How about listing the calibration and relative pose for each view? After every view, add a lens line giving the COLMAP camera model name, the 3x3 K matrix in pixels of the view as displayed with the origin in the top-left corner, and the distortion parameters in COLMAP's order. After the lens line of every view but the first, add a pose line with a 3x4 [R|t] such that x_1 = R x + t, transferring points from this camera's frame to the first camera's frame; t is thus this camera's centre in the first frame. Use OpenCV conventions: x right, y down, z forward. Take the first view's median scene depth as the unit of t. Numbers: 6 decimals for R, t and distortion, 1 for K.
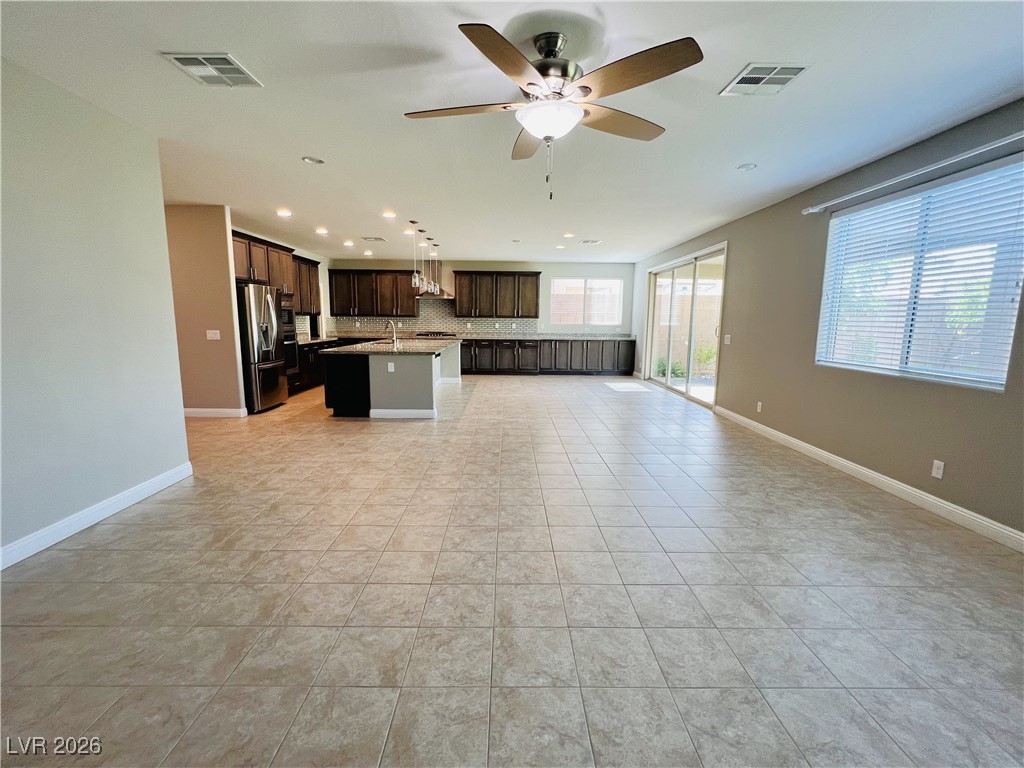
lens RADIAL K [[456.5, 0, 510.0], [0, 456.5, 386.3], [0, 0, 1]] dist [-0.001078, 0.000246]
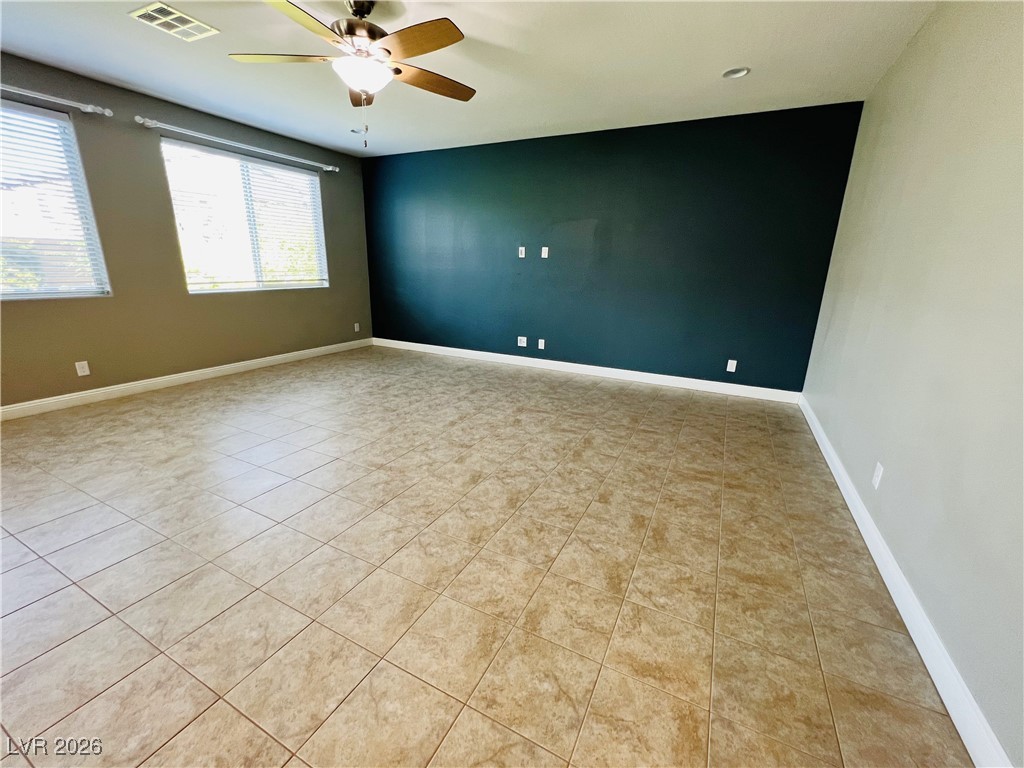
lens RADIAL K [[423.9, 0, 509.9], [0, 423.9, 385.4], [0, 0, 1]] dist [-0.000355, 0.000003]
pose [[-0.886942, -0.156018, 0.434732, -0.181636], [0.035439, 0.915459, 0.400847, -0.059575], [-0.460519, 0.370935, -0.806430, 0.430848]]
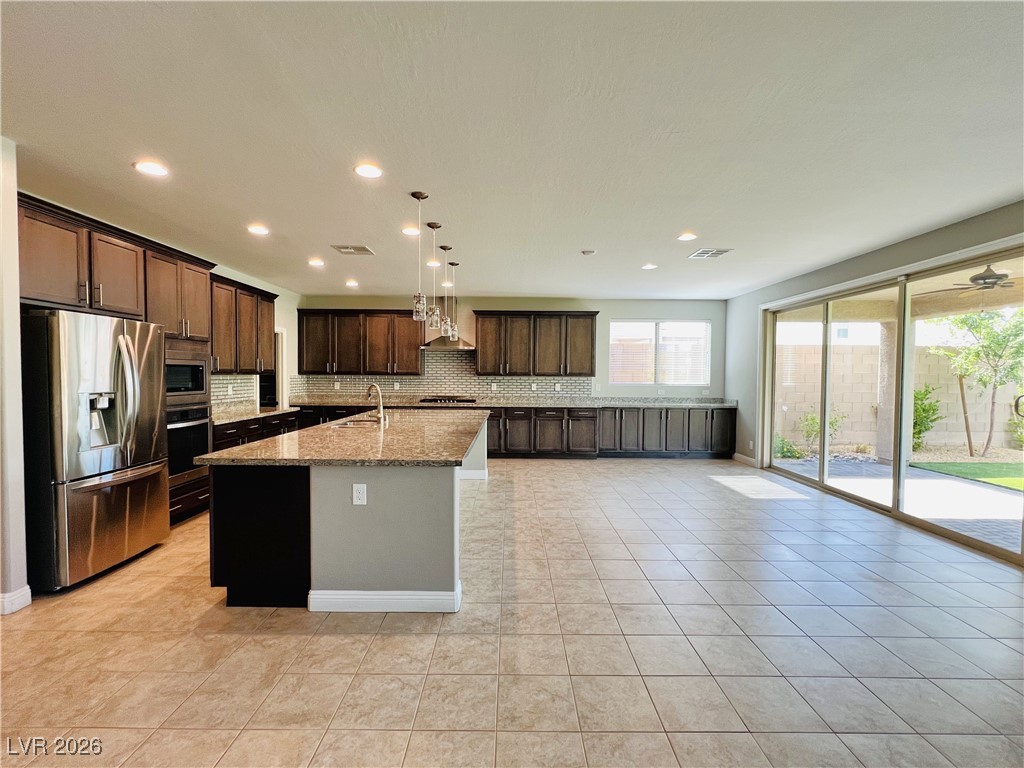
lens RADIAL K [[456.5, 0, 510.0], [0, 456.5, 386.3], [0, 0, 1]] dist [-0.001078, 0.000246]
pose [[0.999977, -0.002310, -0.006385, -0.064789], [0.001530, 0.992818, -0.119626, -0.052445], [0.006615, 0.119614, 0.992798, 0.315900]]
